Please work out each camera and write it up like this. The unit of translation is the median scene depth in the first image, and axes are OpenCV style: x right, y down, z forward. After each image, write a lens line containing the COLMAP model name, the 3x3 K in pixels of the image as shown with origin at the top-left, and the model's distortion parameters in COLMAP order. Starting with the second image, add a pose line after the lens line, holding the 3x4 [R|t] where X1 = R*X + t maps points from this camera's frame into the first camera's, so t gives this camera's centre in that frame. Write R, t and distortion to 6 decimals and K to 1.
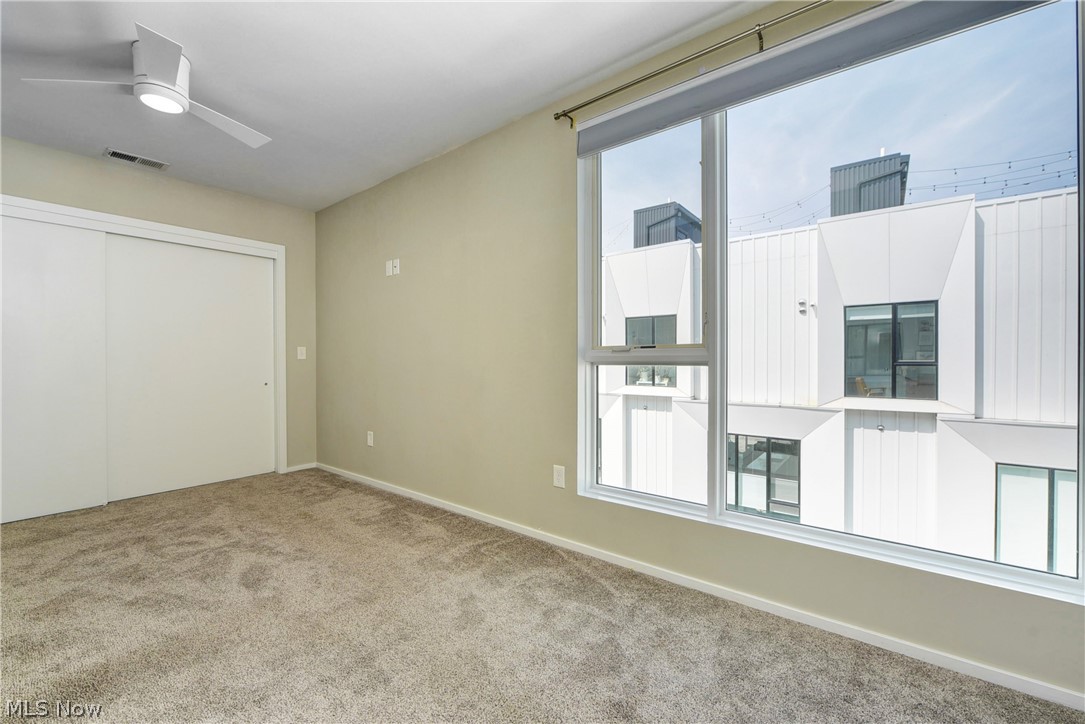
lens RADIAL K [[435.3, 0, 547.0], [0, 435.3, 362.2], [0, 0, 1]] dist [-0.000765, -0.003409]
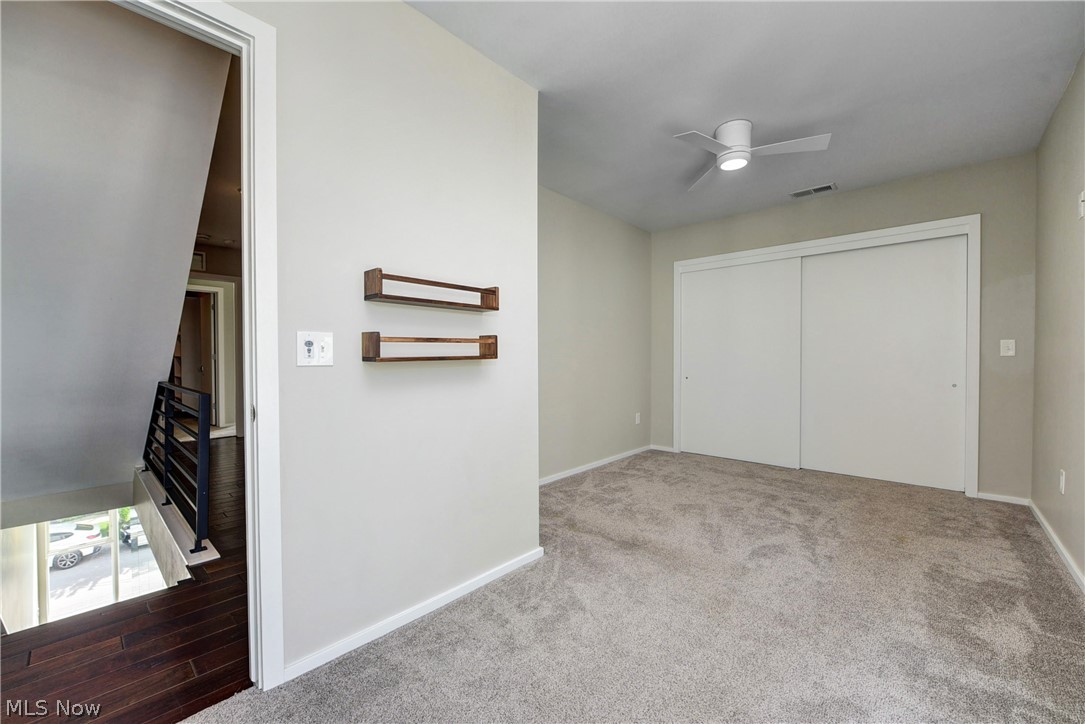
lens RADIAL K [[435.3, 0, 547.0], [0, 435.3, 362.2], [0, 0, 1]] dist [-0.000765, -0.003409]
pose [[-0.070742, 0.013209, -0.997407, 0.379471], [-0.004954, 0.999895, 0.013594, -0.004248], [0.997482, 0.005902, -0.070670, 0.408194]]
